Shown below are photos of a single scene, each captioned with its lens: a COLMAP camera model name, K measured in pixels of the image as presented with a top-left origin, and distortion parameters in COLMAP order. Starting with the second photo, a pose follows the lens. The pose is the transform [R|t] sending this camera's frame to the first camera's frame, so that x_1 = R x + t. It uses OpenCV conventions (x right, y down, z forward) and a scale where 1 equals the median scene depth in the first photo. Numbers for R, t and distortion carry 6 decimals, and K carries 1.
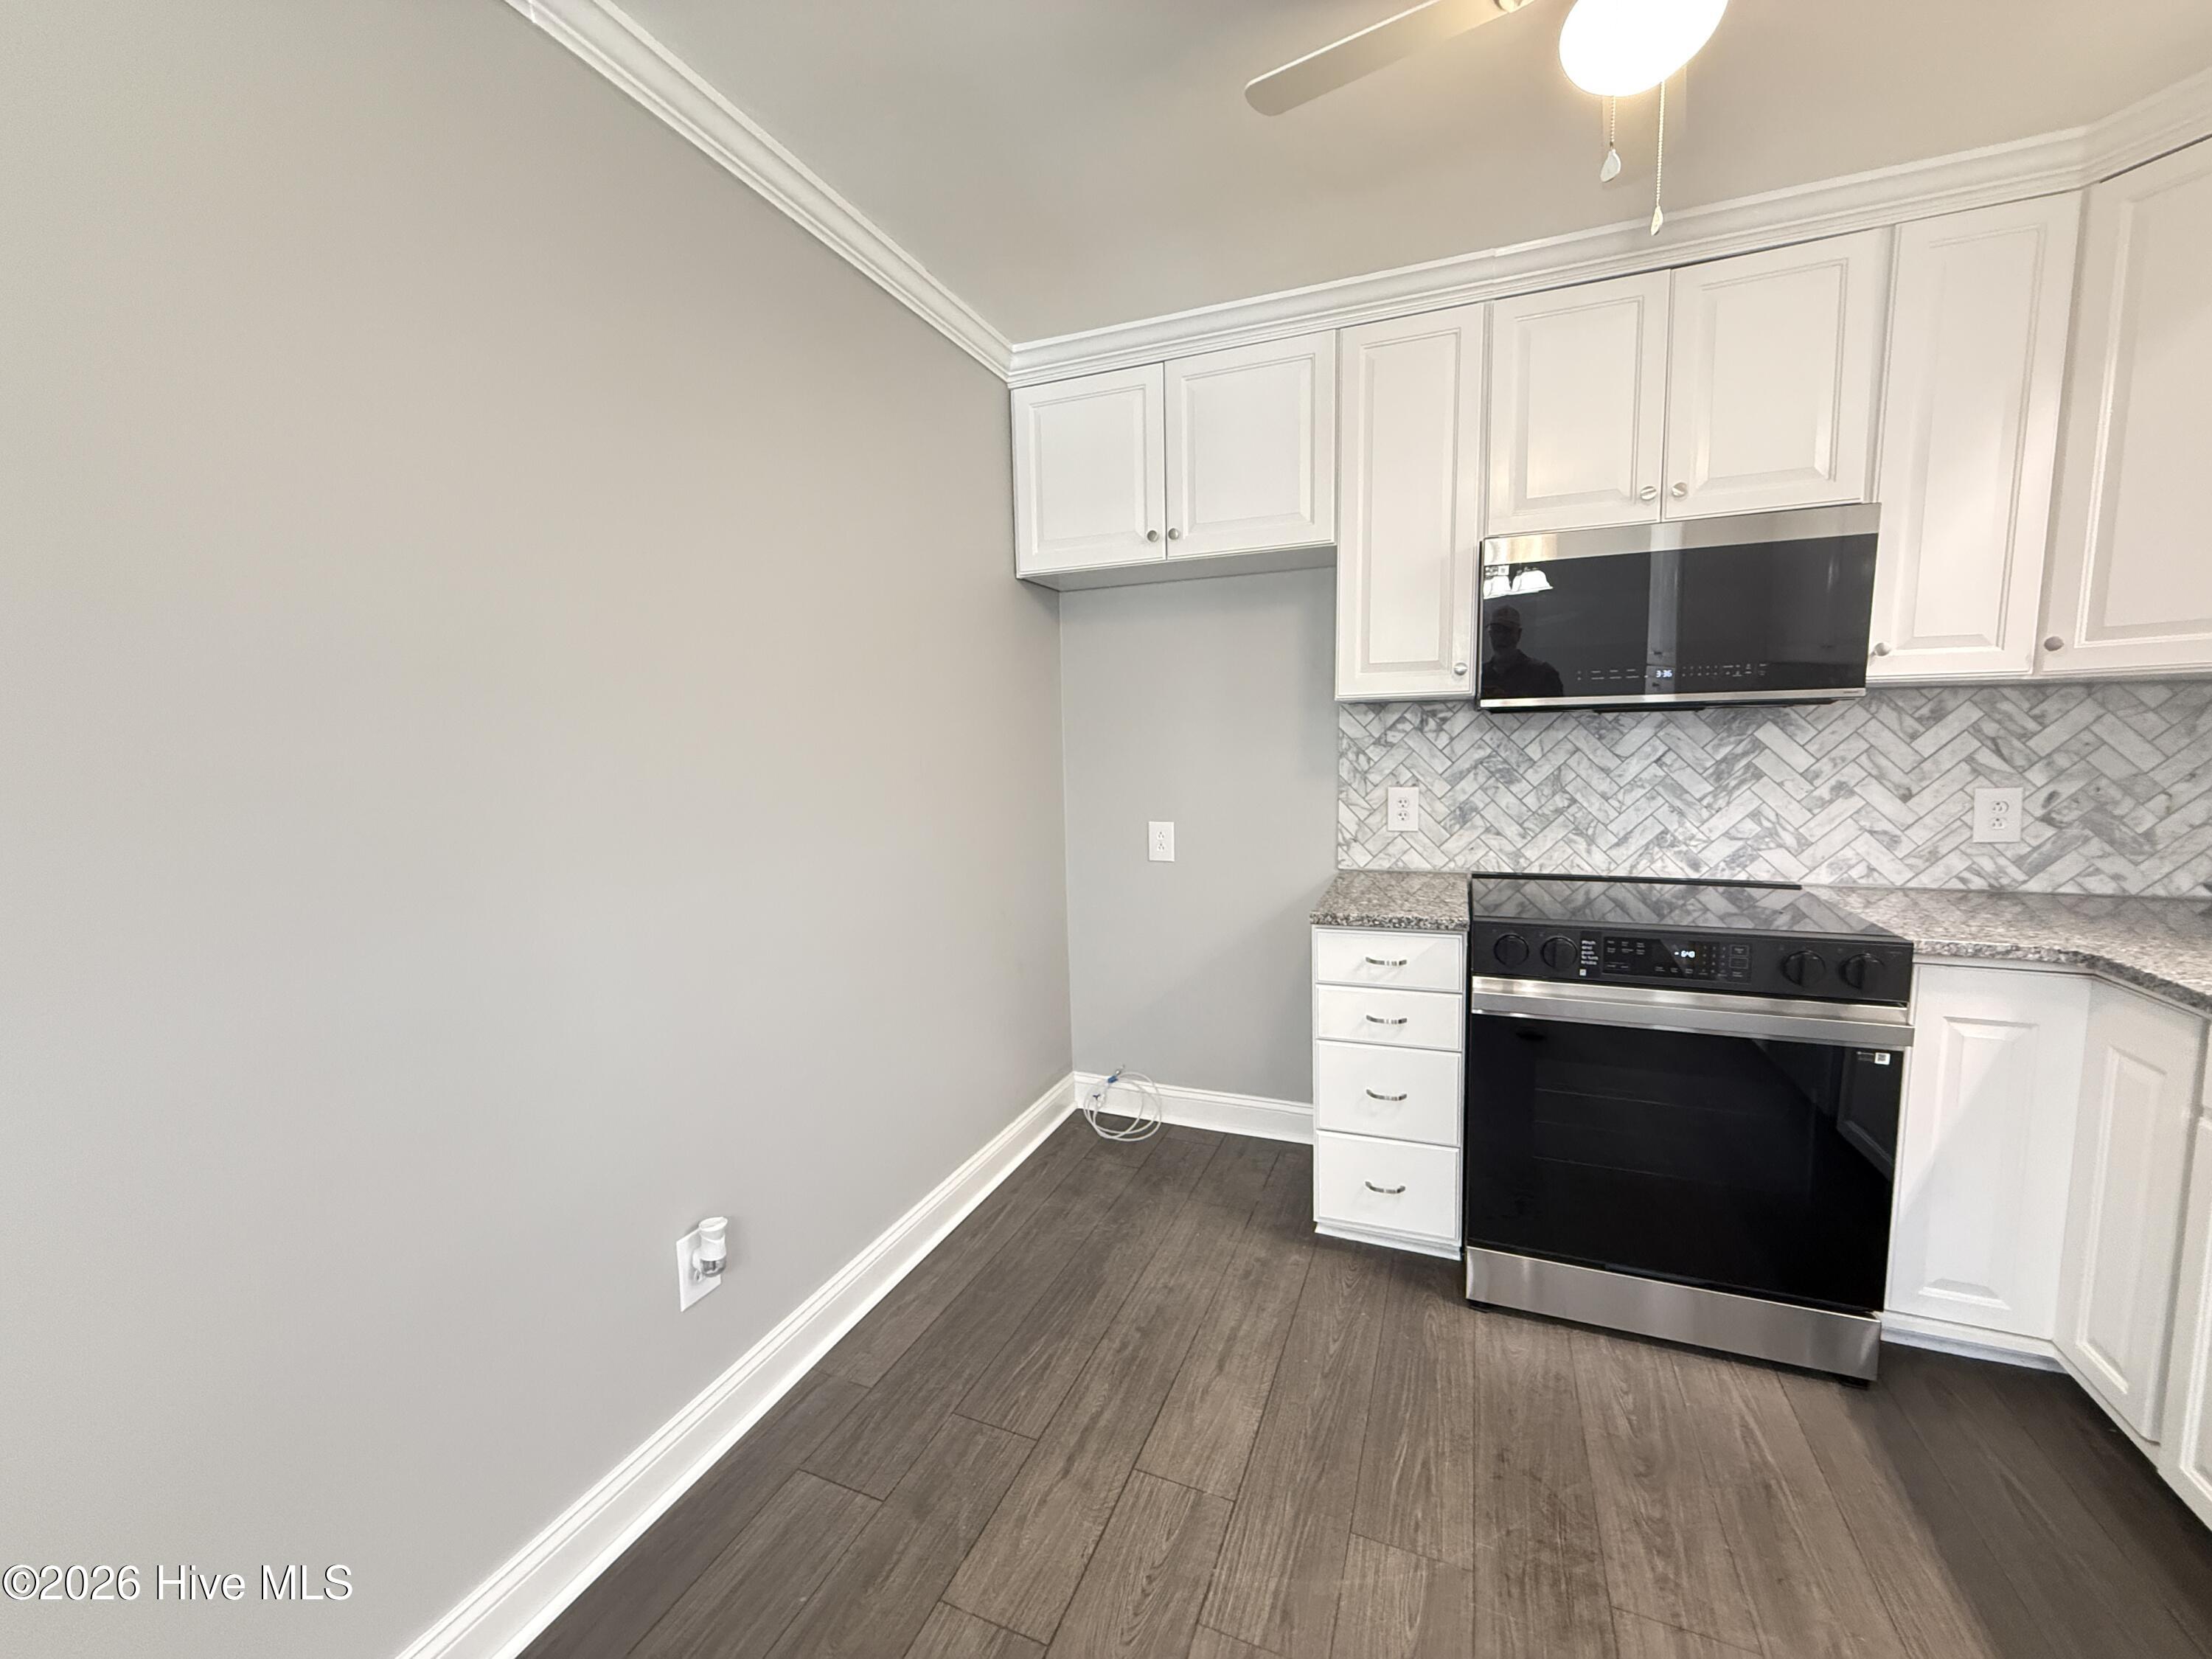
lens RADIAL K [[881.8, 0, 1103.4], [0, 881.8, 832.2], [0, 0, 1]] dist [0.000124, -0.000030]
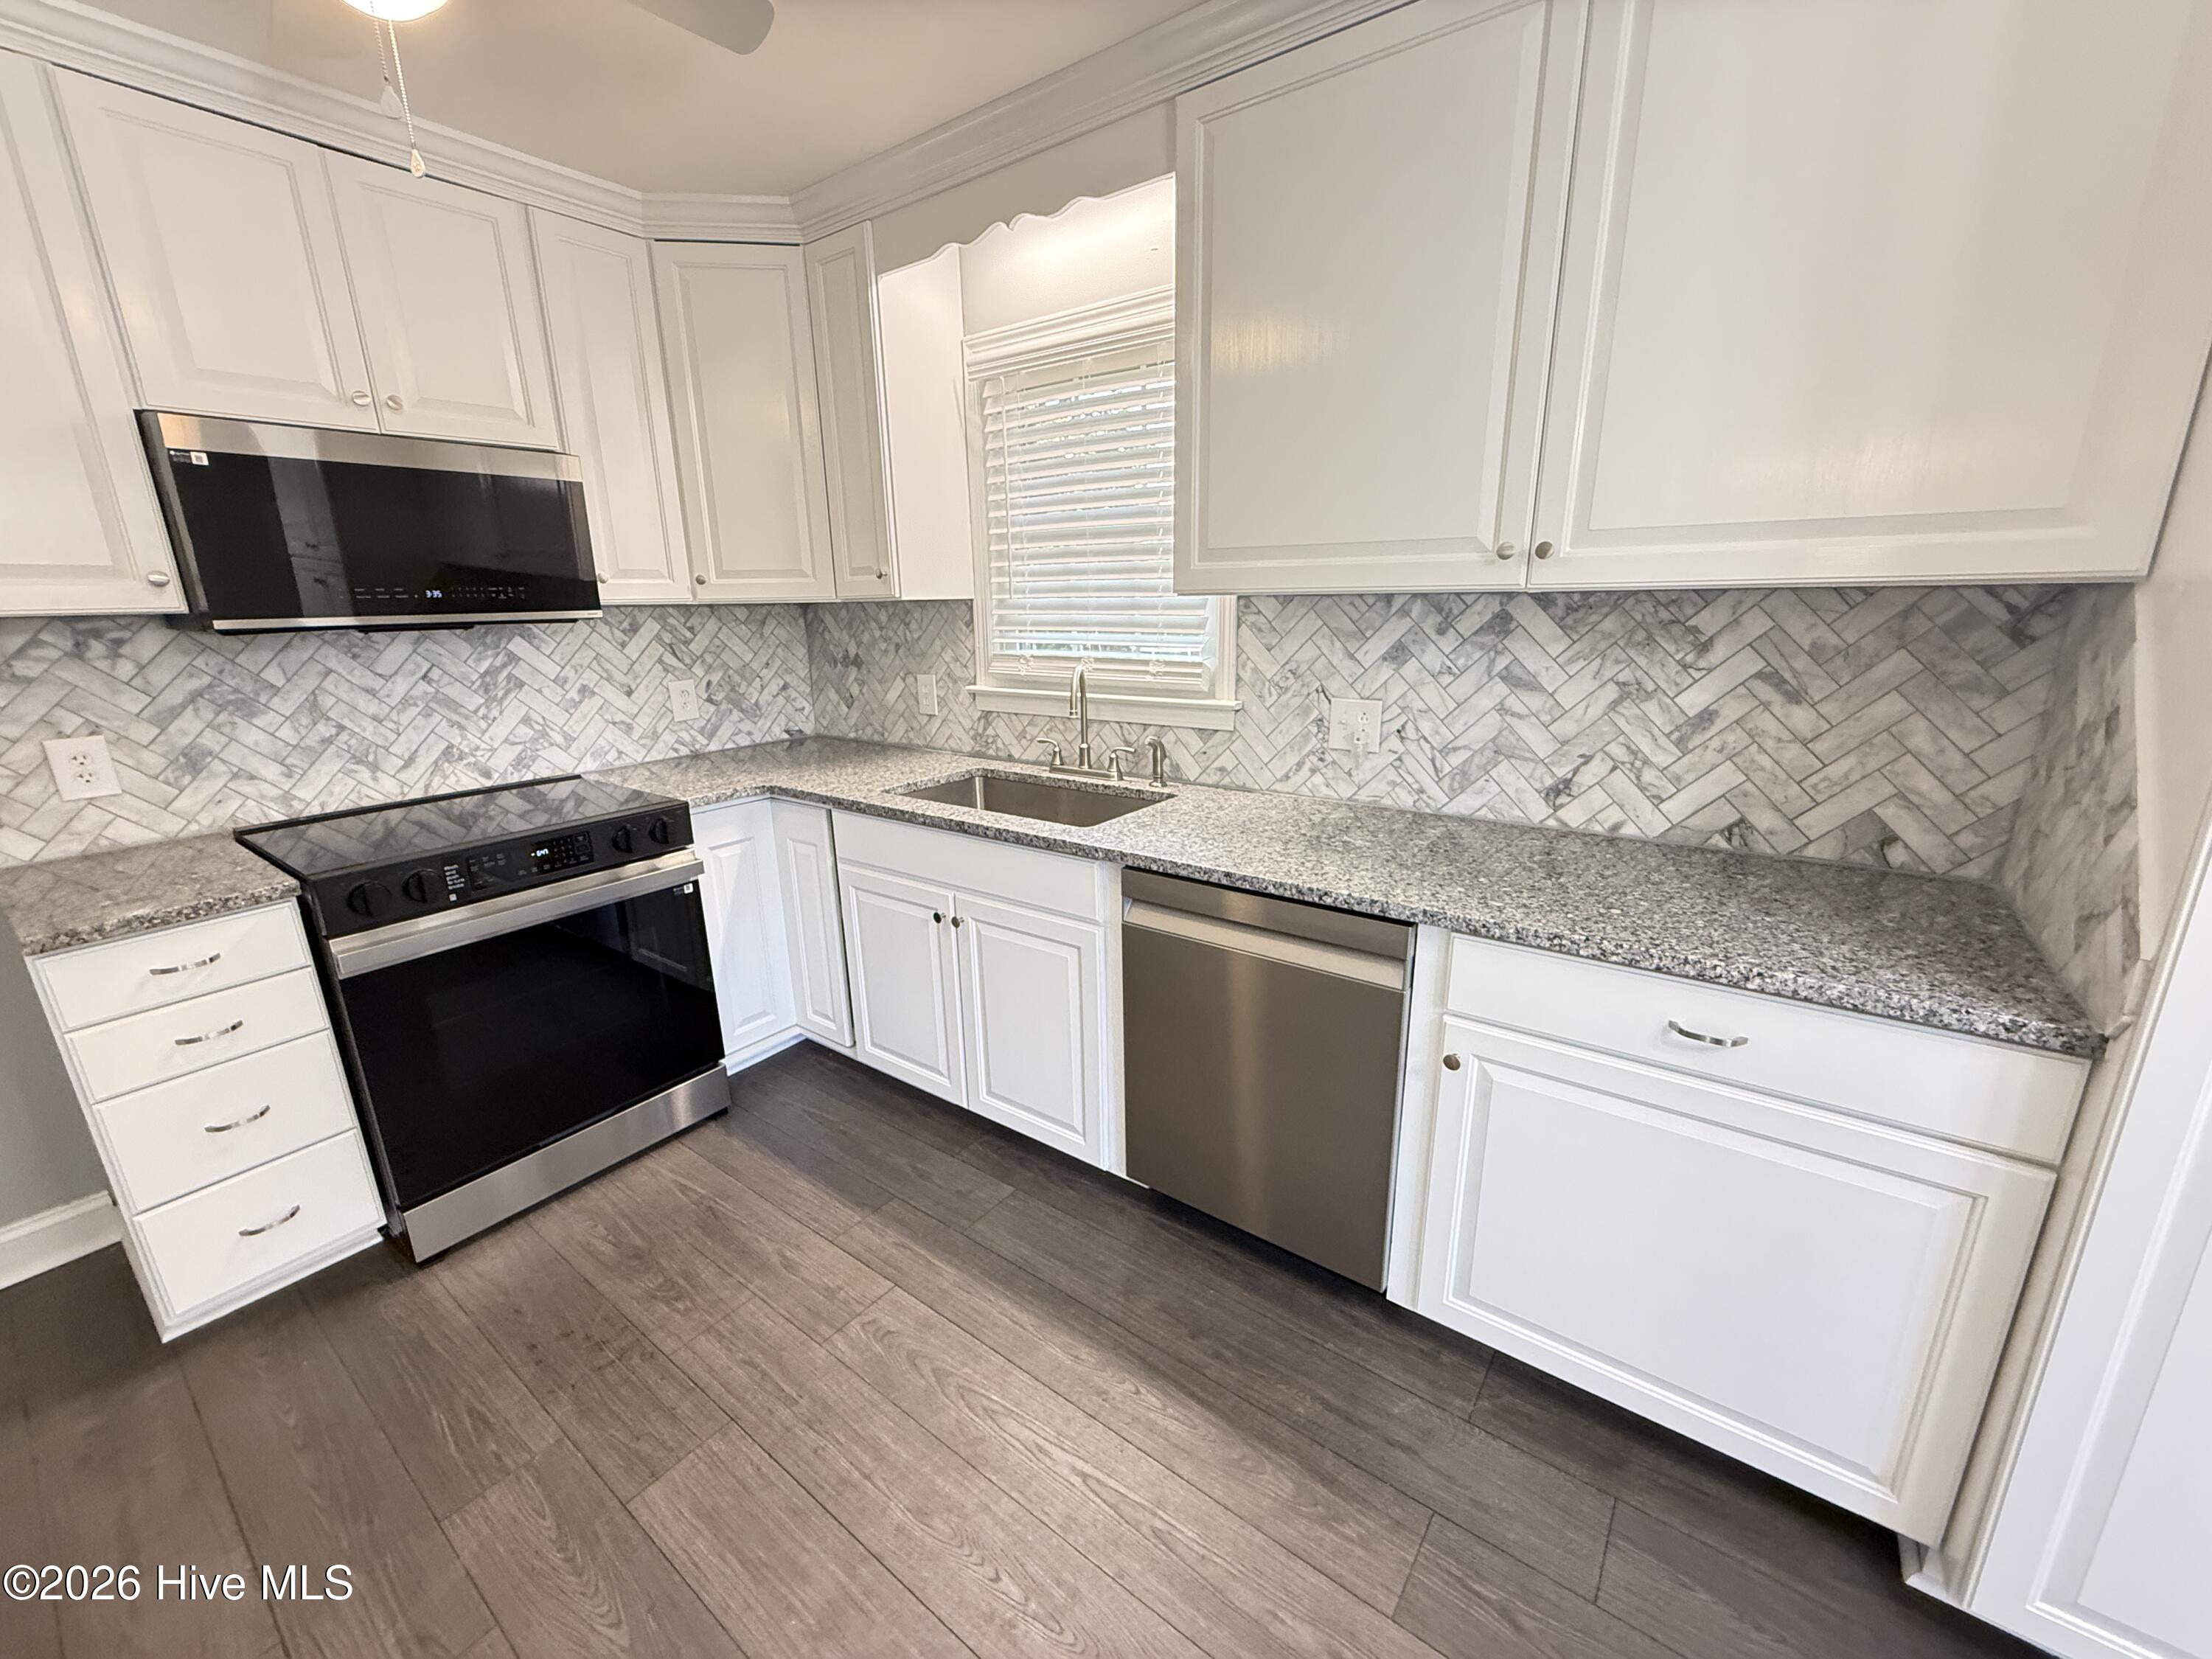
lens RADIAL K [[881.8, 0, 1102.4], [0, 881.8, 832.0], [0, 0, 1]] dist [0.000124, -0.000030]
pose [[0.246168, -0.237598, 0.939653, -0.181625], [0.121297, 0.969417, 0.213348, -0.034634], [-0.961607, 0.061457, 0.267459, 0.003959]]
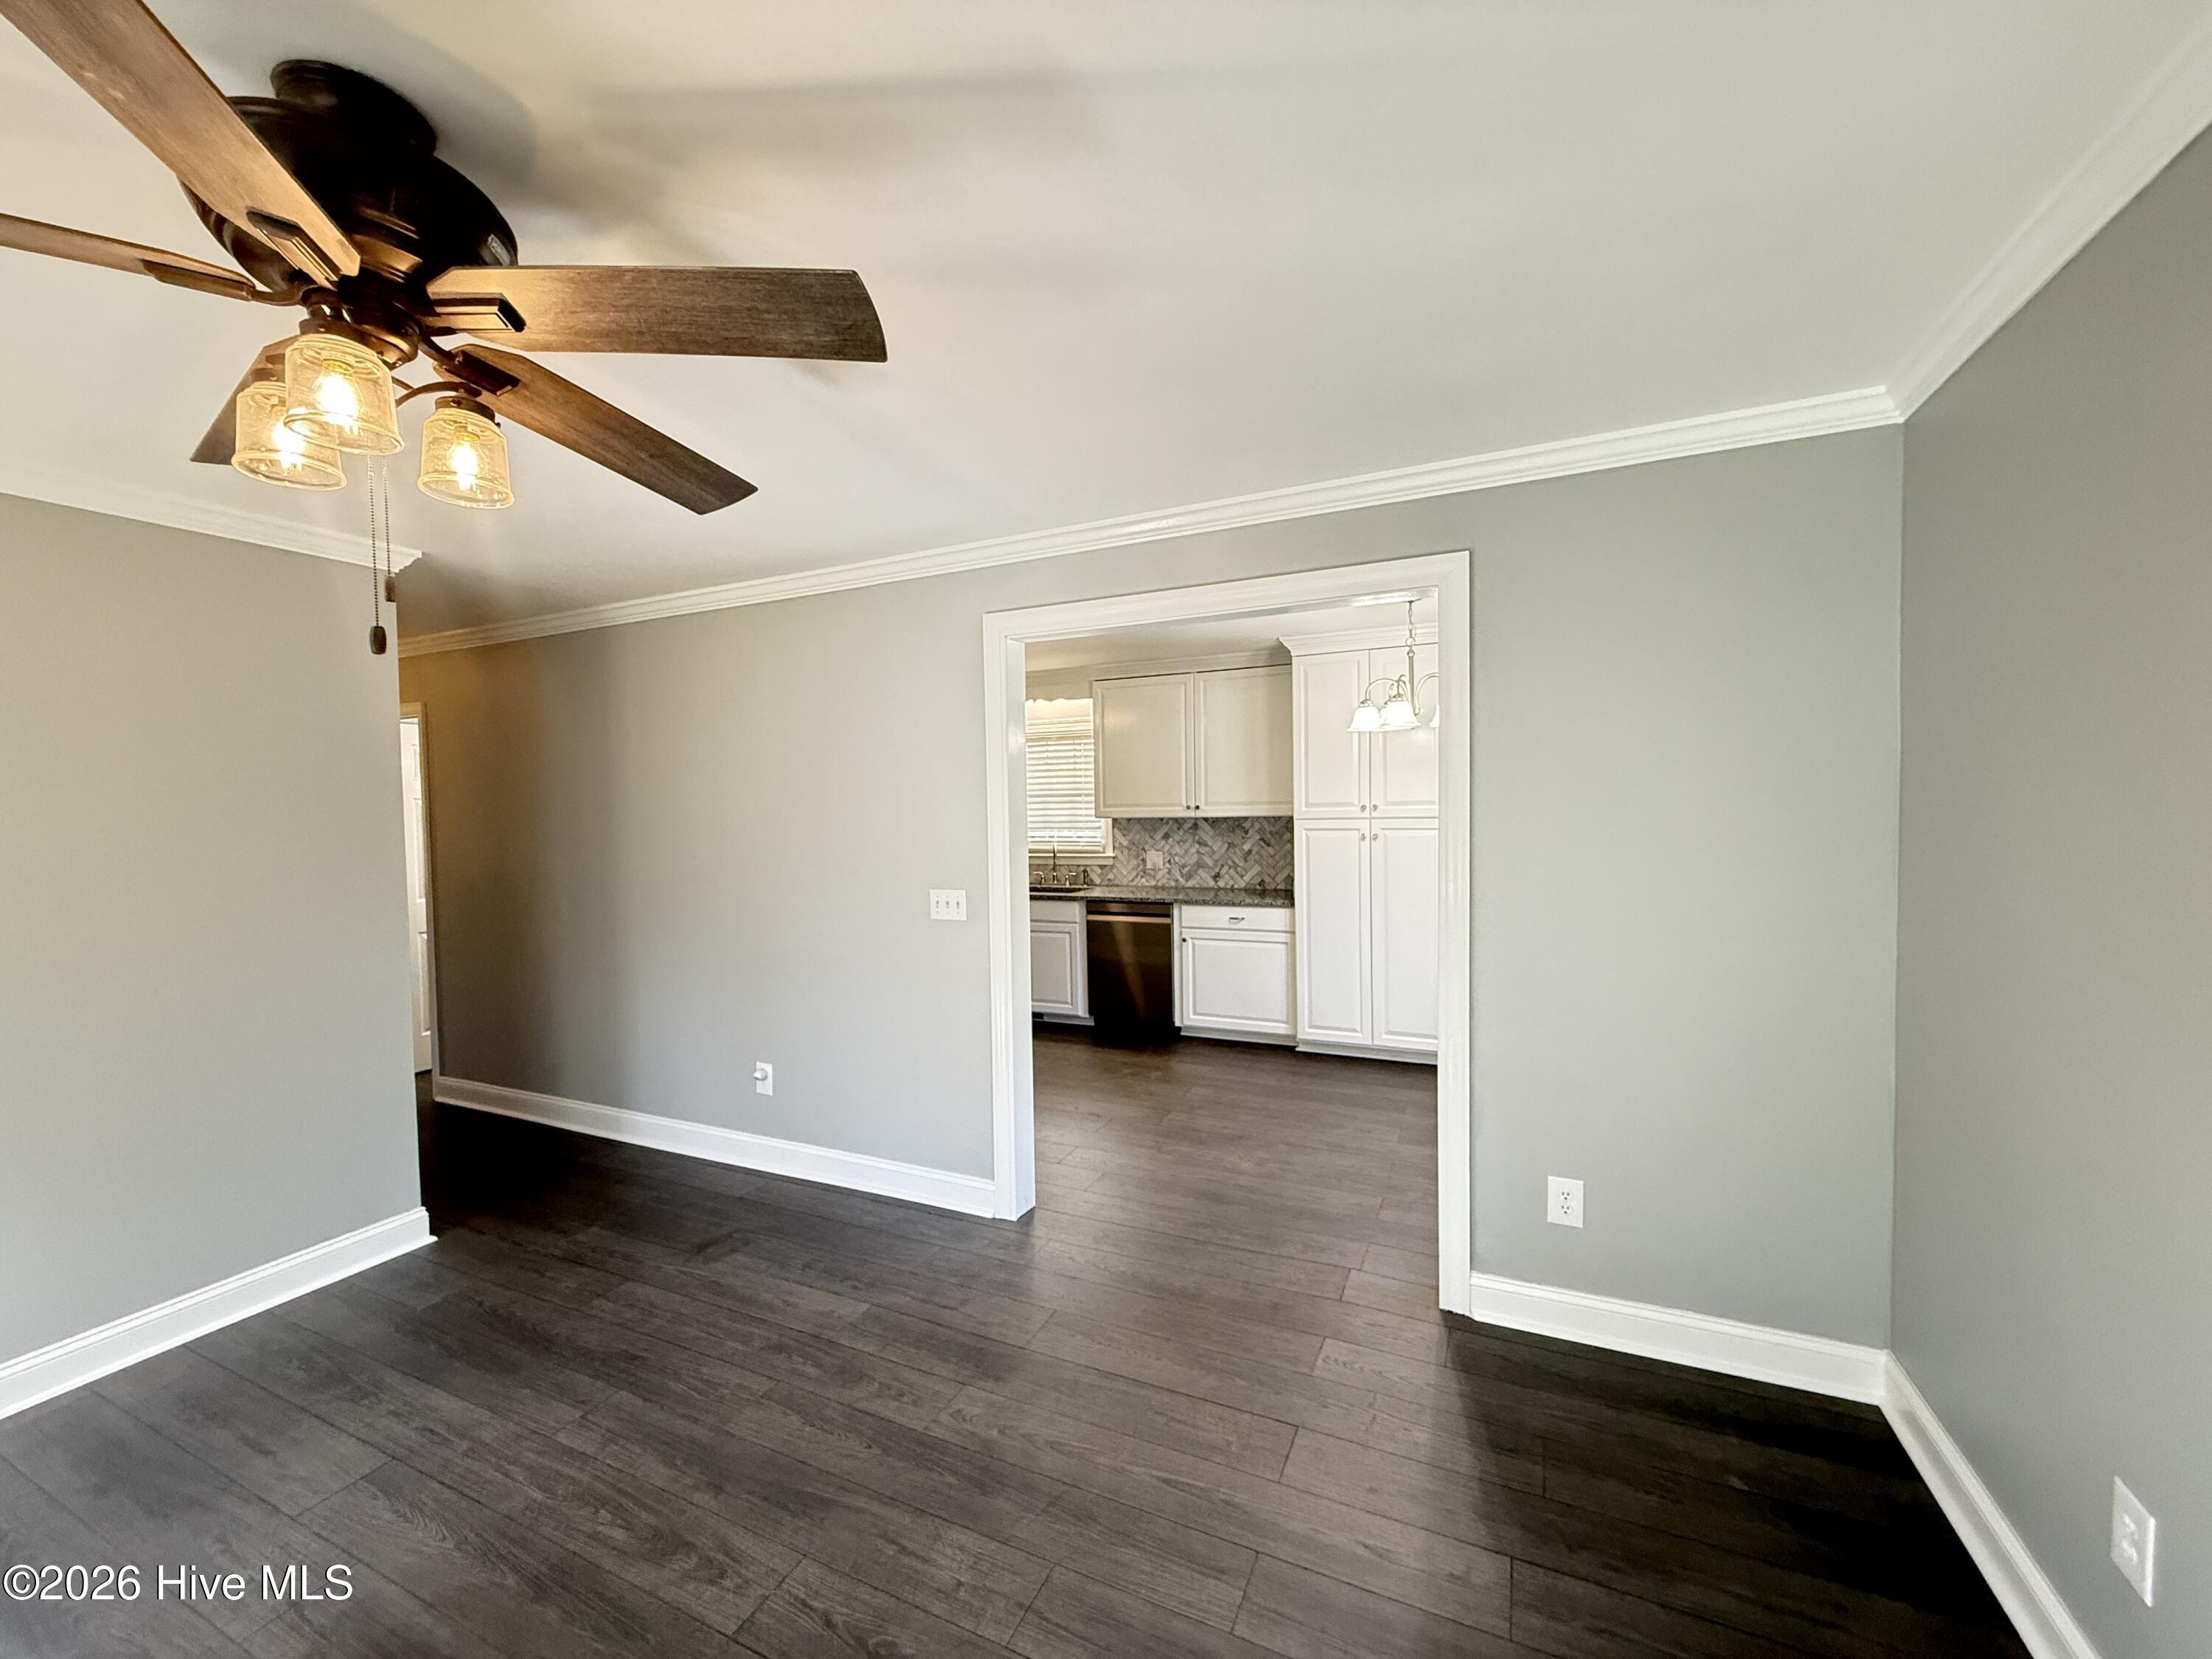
lens RADIAL K [[881.8, 0, 1108.2], [0, 881.8, 830.4], [0, 0, 1]] dist [0.000124, -0.000030]
pose [[0.035782, -0.010534, 0.999304, -2.103268], [0.129866, 0.991515, 0.005802, -0.041110], [-0.990886, 0.129568, 0.036846, 0.021383]]
